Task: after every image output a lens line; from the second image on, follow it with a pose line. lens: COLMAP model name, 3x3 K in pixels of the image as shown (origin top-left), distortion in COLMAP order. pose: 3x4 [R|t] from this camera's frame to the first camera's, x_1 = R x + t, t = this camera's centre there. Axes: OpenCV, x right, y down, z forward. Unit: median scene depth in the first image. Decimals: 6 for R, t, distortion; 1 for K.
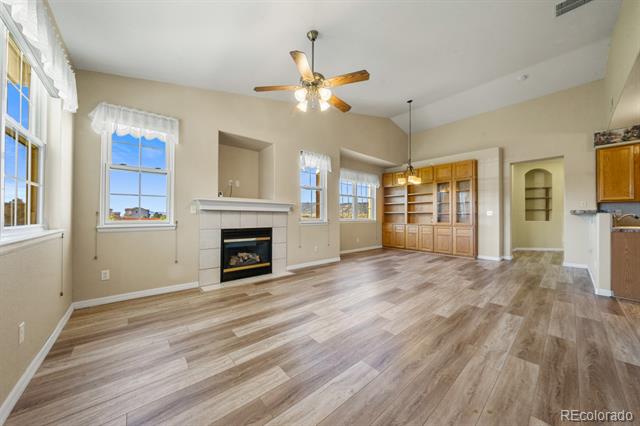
lens RADIAL K [[216.8, 0, 325.9], [0, 216.8, 214.7], [0, 0, 1]] dist [-0.007270, -0.000050]
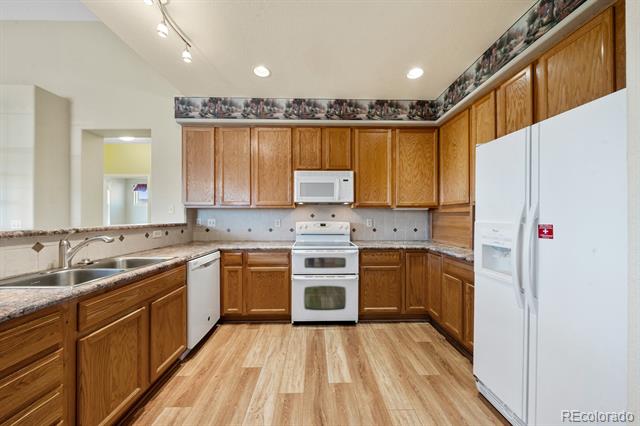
lens RADIAL K [[219.7, 0, 319.7], [0, 219.7, 214.4], [0, 0, 1]] dist [-0.000971, -0.000030]
pose [[0.643402, 0.002923, 0.765523, 0.851087], [-0.001634, 0.999996, -0.002444, -0.031263], [-0.765527, 0.000322, 0.643404, 0.212546]]
